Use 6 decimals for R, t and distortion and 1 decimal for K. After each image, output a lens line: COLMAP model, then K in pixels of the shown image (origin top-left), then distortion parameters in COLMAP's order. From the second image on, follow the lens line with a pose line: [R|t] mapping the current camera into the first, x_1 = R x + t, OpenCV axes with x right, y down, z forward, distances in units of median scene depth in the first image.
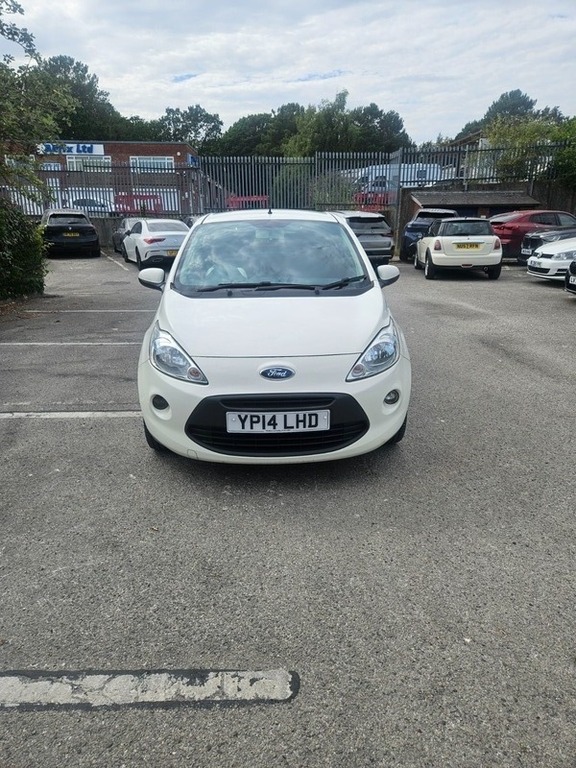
lens RADIAL K [[510.2, 0, 286.7], [0, 510.2, 381.0], [0, 0, 1]] dist [0.061920, -0.041421]
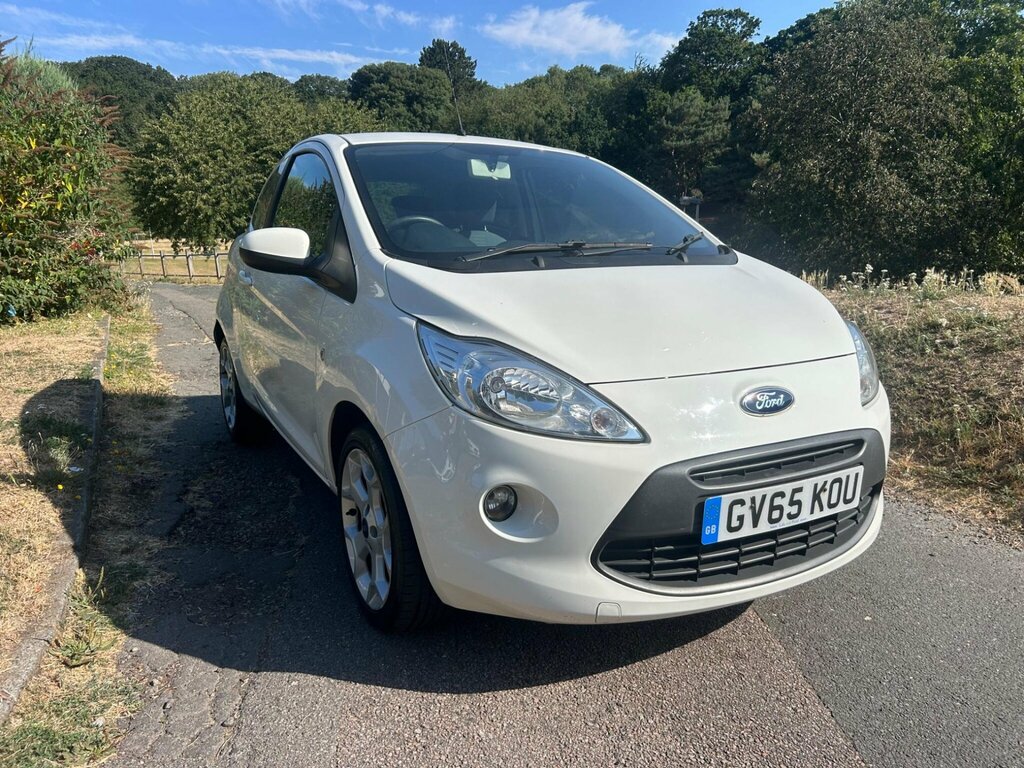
lens RADIAL K [[680.2, 0, 506.9], [0, 680.2, 390.1], [0, 0, 1]] dist [0.061920, -0.041421]
pose [[0.914439, -0.097778, 0.392736, -0.319613], [0.130953, 0.989660, -0.058516, -0.012895], [-0.382954, 0.104939, 0.917788, 0.334612]]
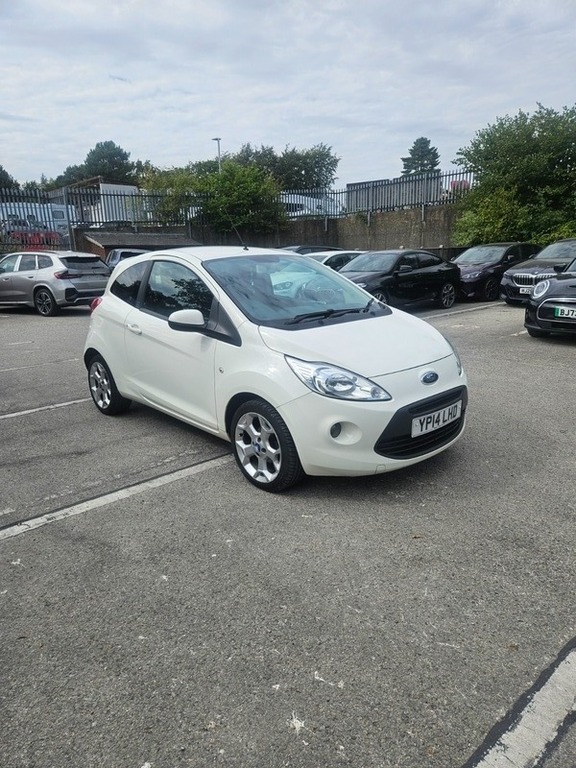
lens RADIAL K [[510.2, 0, 286.0], [0, 510.2, 386.1], [0, 0, 1]] dist [0.061920, -0.041421]
pose [[0.766160, -0.177747, 0.617580, -0.662886], [0.216904, 0.976121, 0.011852, -0.055156], [-0.604939, 0.124875, 0.786419, 0.178080]]
